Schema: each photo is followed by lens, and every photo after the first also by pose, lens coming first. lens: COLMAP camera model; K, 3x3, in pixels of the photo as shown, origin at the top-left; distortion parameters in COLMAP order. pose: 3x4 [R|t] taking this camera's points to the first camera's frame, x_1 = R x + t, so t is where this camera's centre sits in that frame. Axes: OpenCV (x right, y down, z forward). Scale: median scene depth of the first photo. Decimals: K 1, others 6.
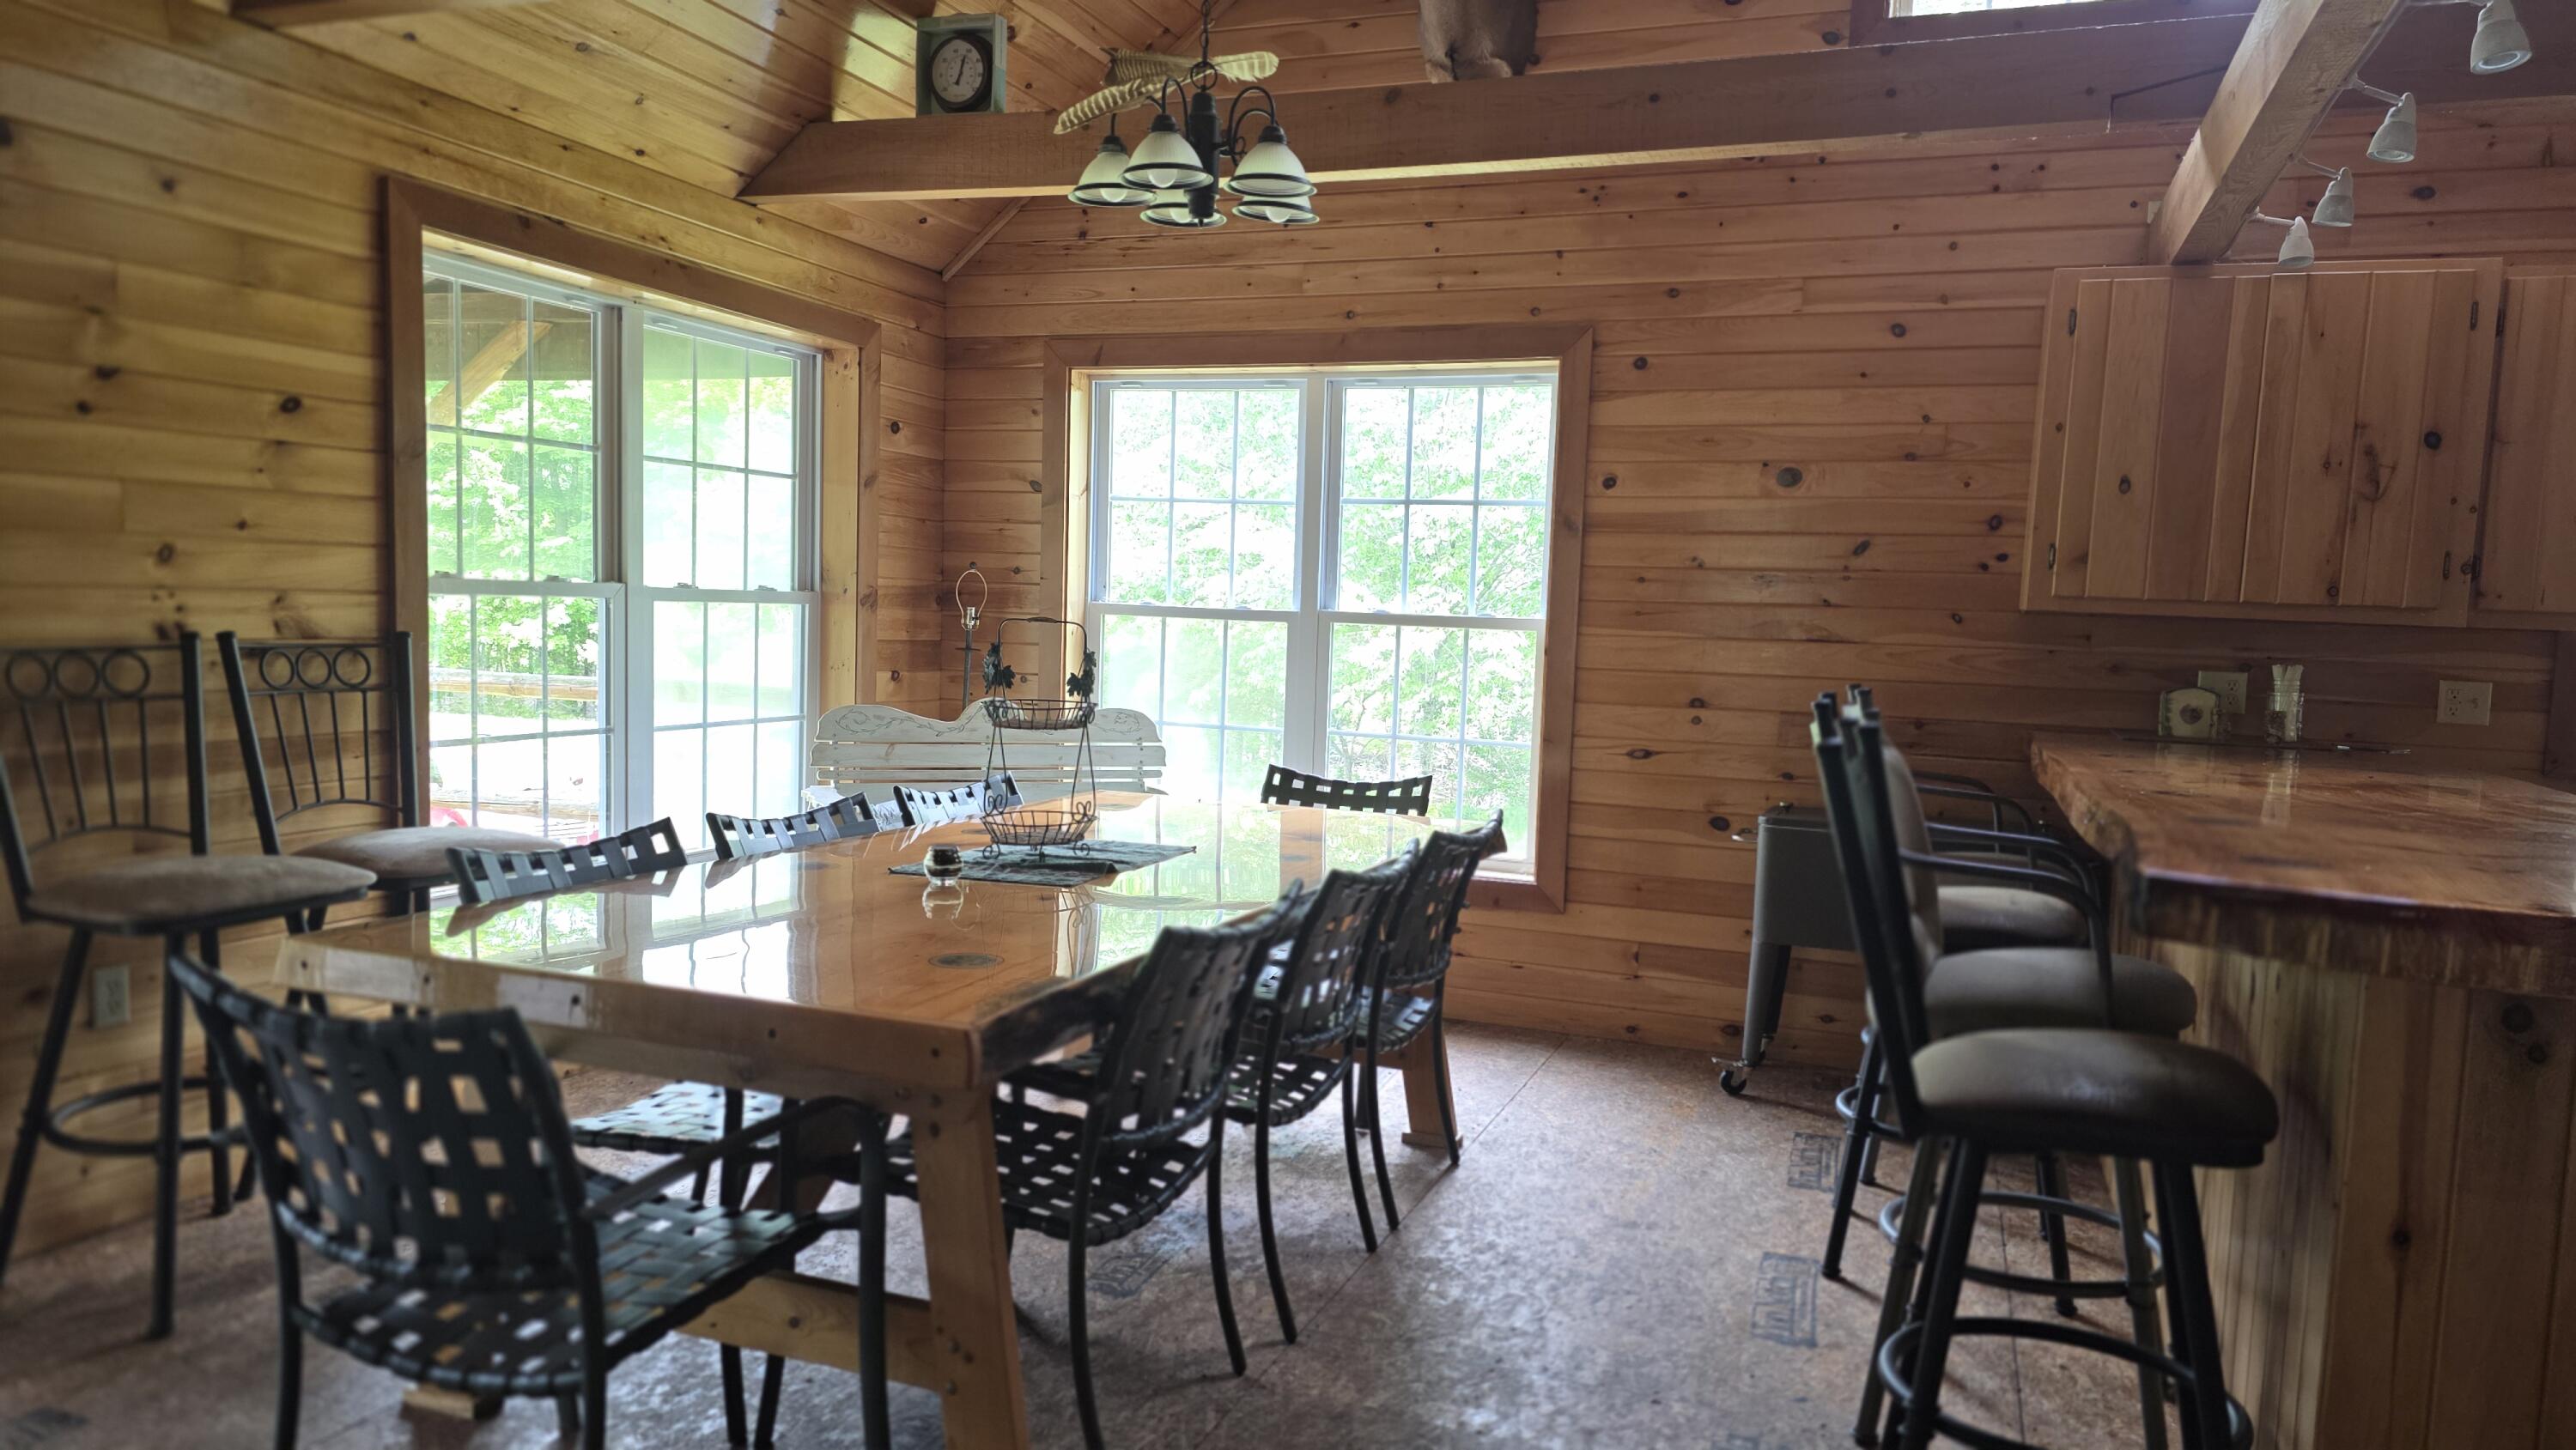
lens RADIAL K [[1694.5, 0, 1276.6], [0, 1694.5, 742.2], [0, 0, 1]] dist [0.090558, -0.093060]
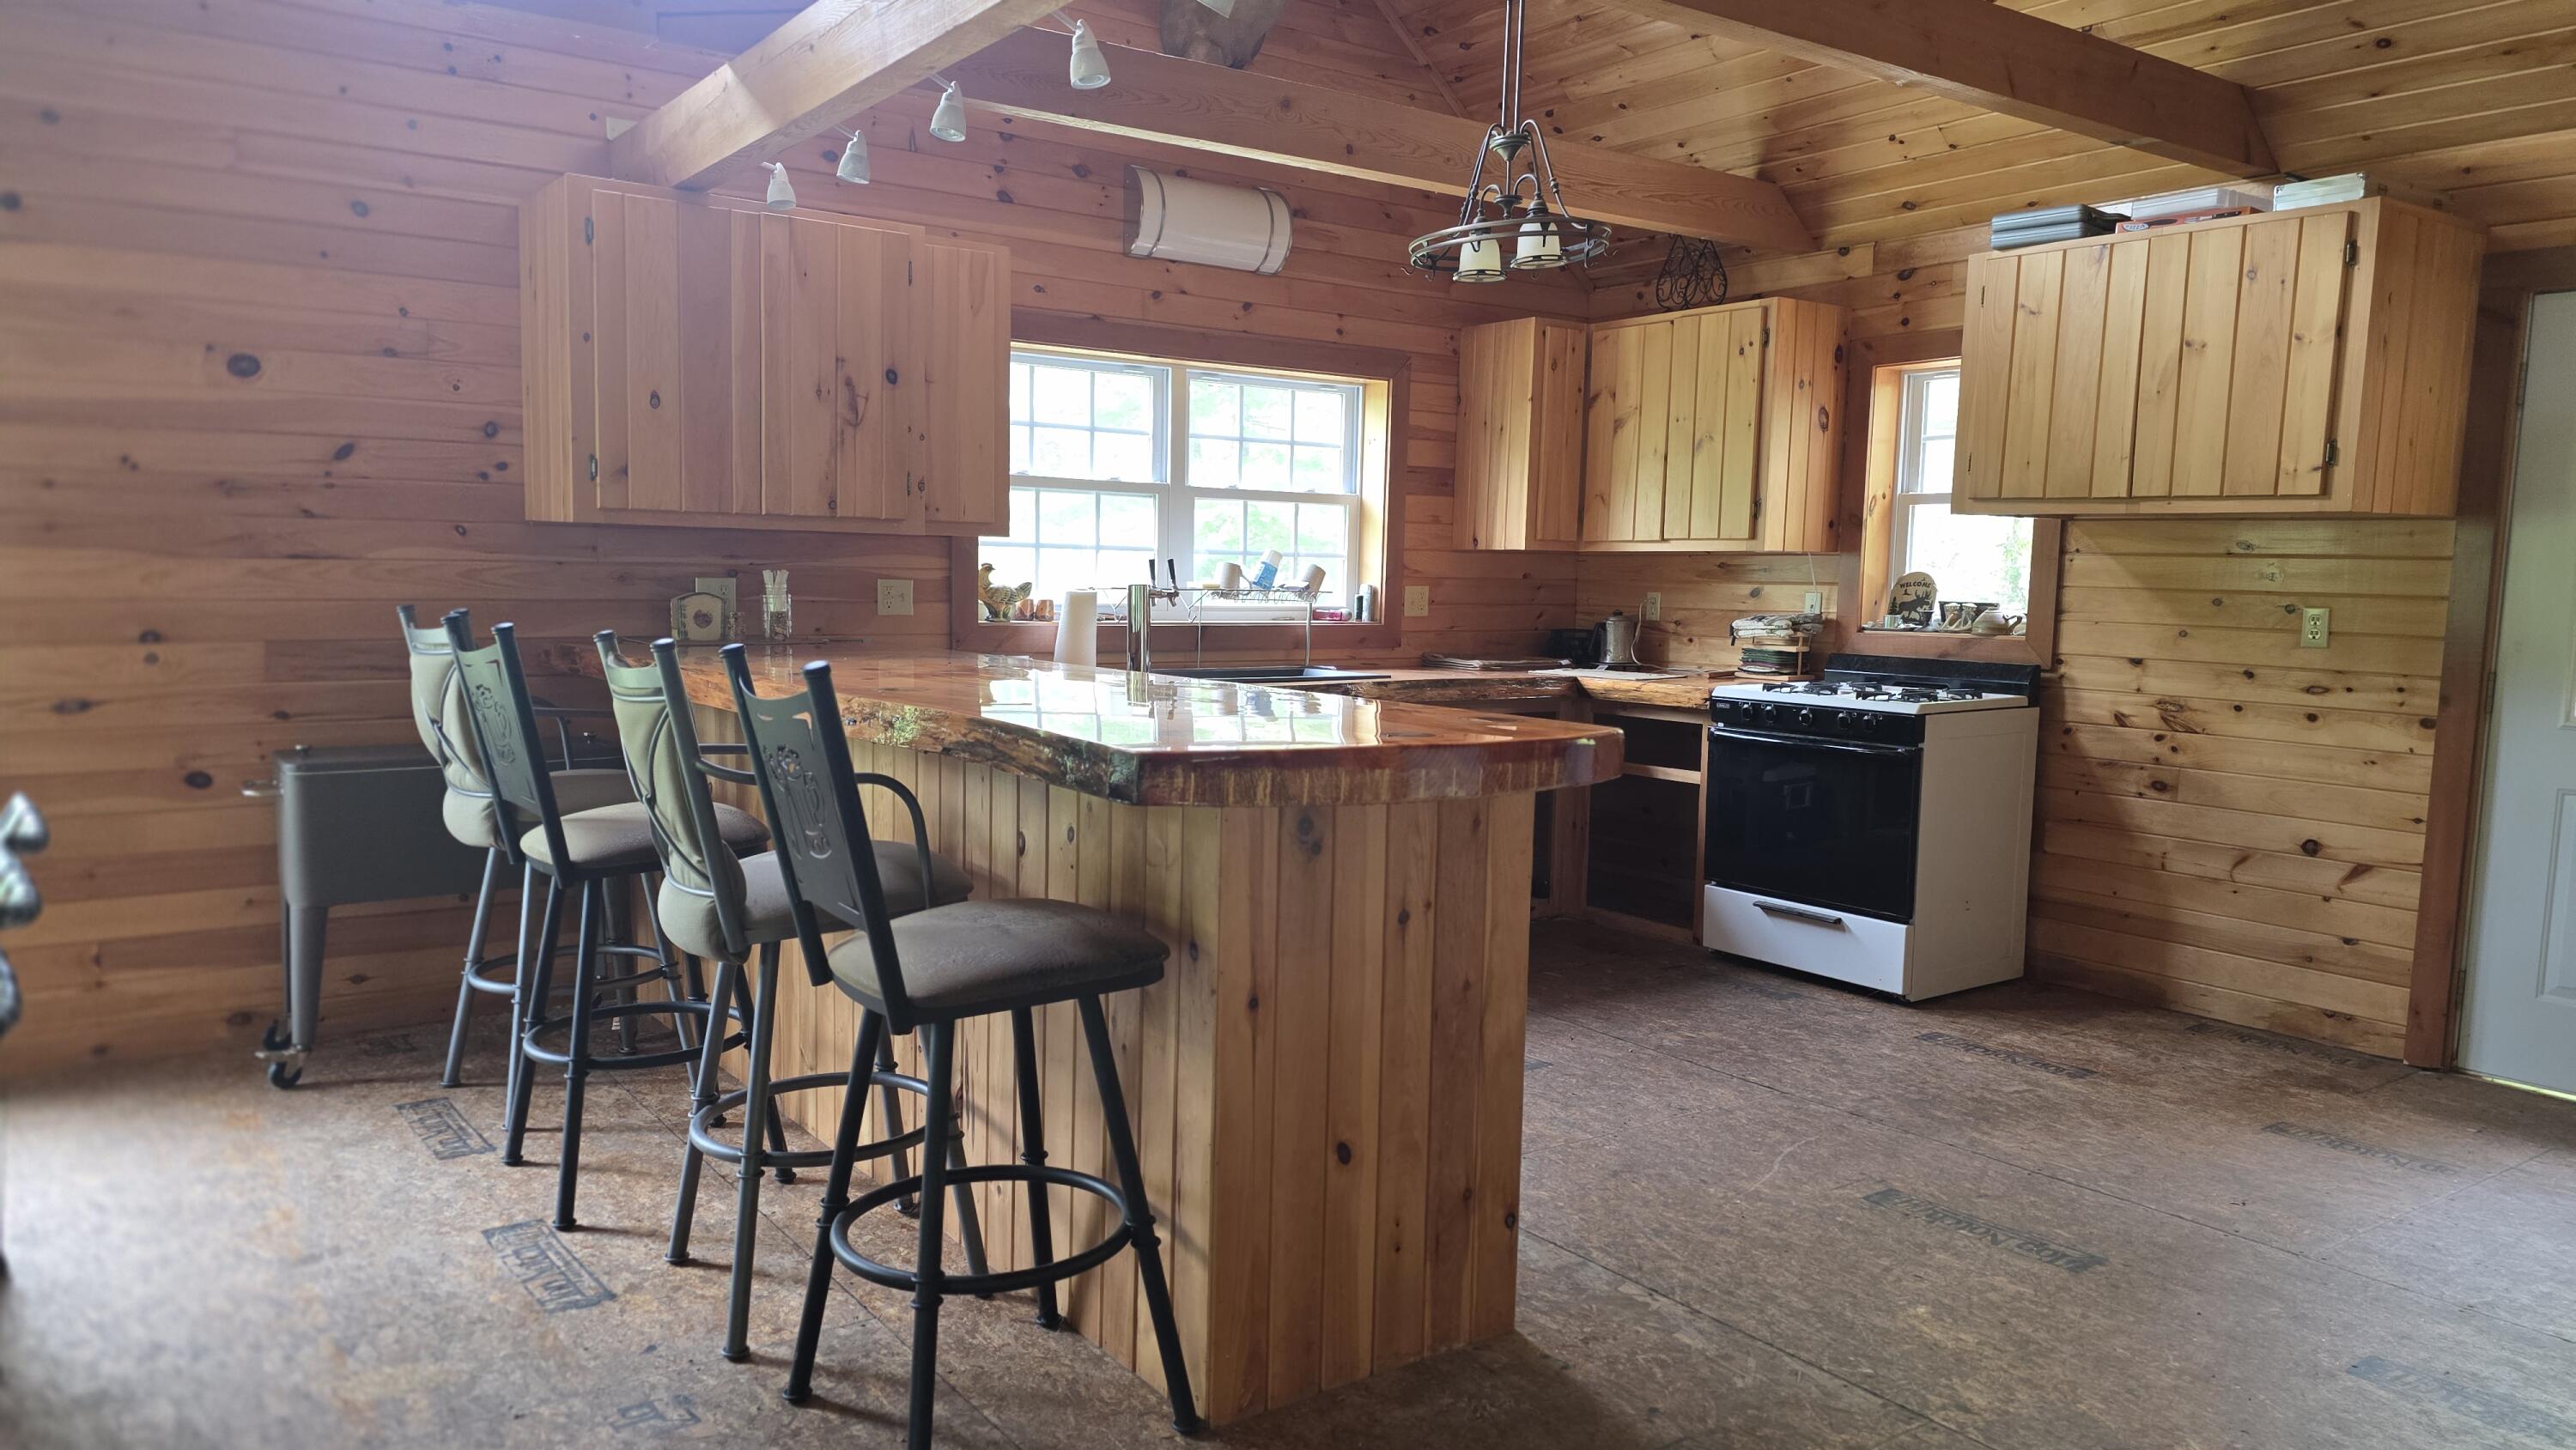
lens RADIAL K [[1720.3, 0, 1260.7], [0, 1720.3, 753.3], [0, 0, 1]] dist [0.077336, -0.091602]
pose [[0.562289, -0.119608, 0.818245, -0.156435], [0.070566, 0.992815, 0.096633, -0.011953], [-0.823925, 0.003404, 0.566689, 0.095302]]
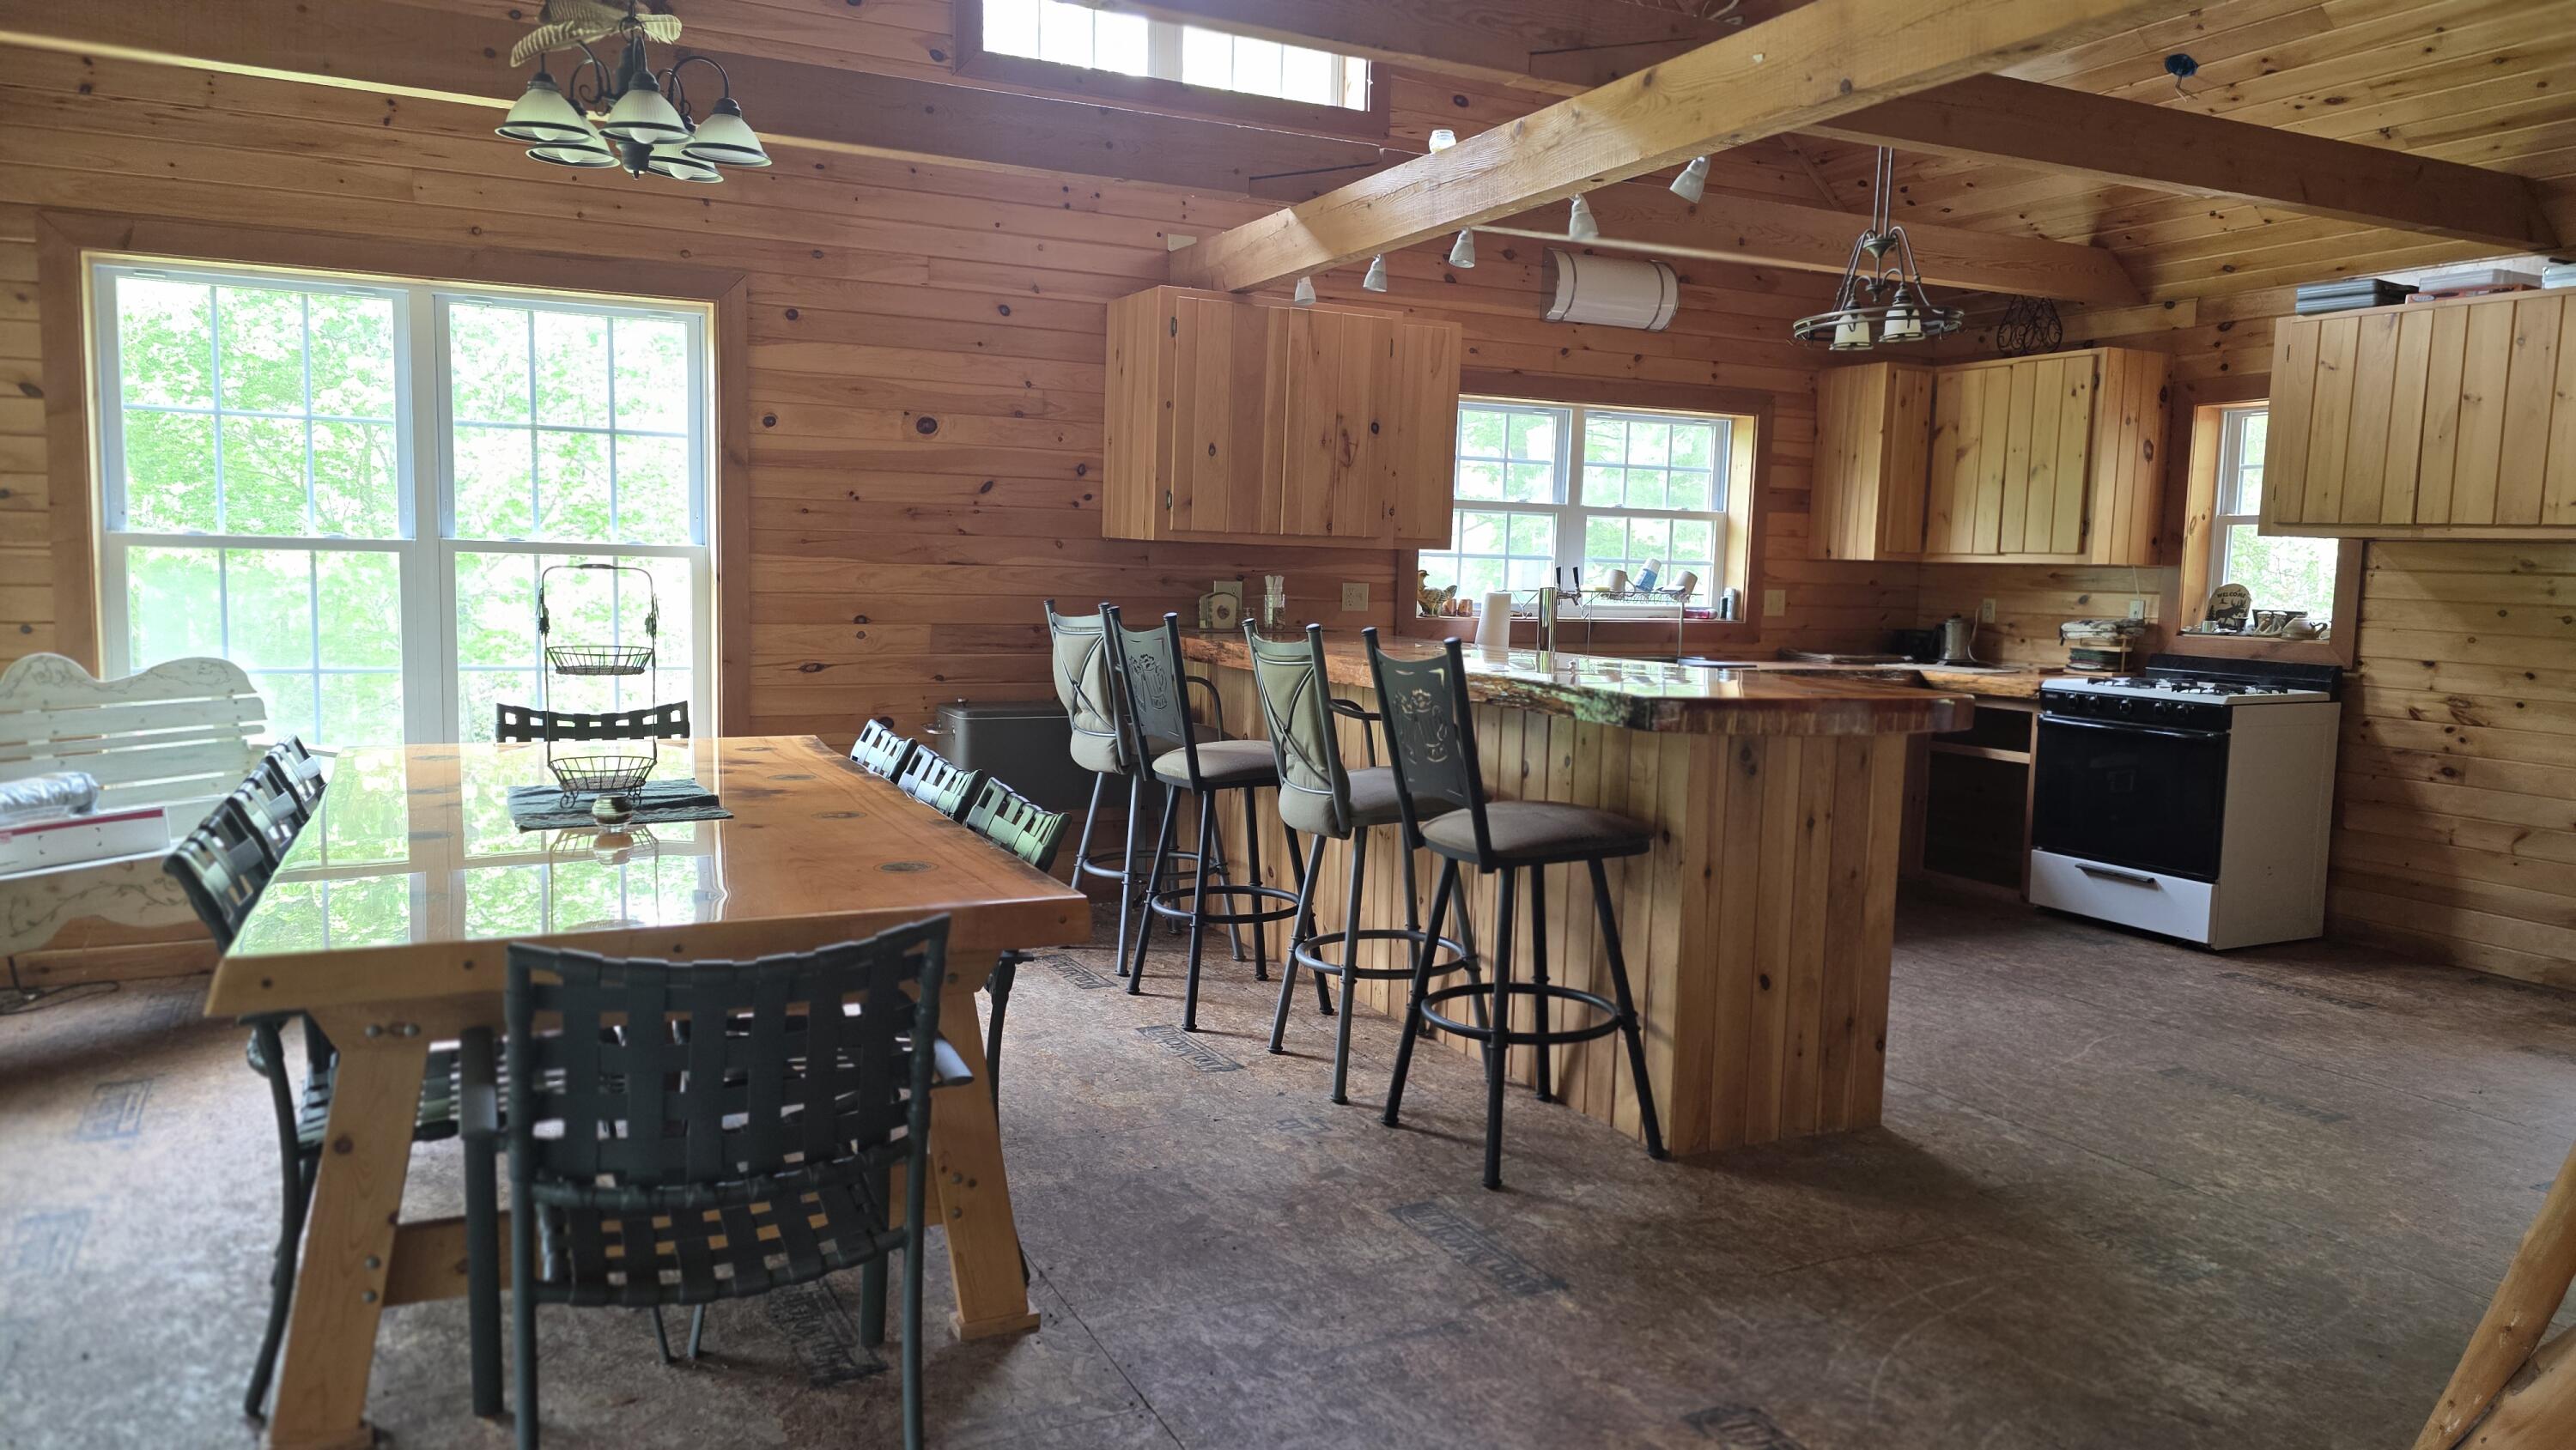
lens RADIAL K [[1715.8, 0, 1288.0], [0, 1715.8, 725.0], [0, 0, 1]] dist [0.053453, -0.055003]
pose [[0.685137, -0.092339, 0.722537, -0.424580], [0.059208, 0.995710, 0.071107, -0.018961], [-0.726003, -0.005938, 0.687665, -0.002581]]
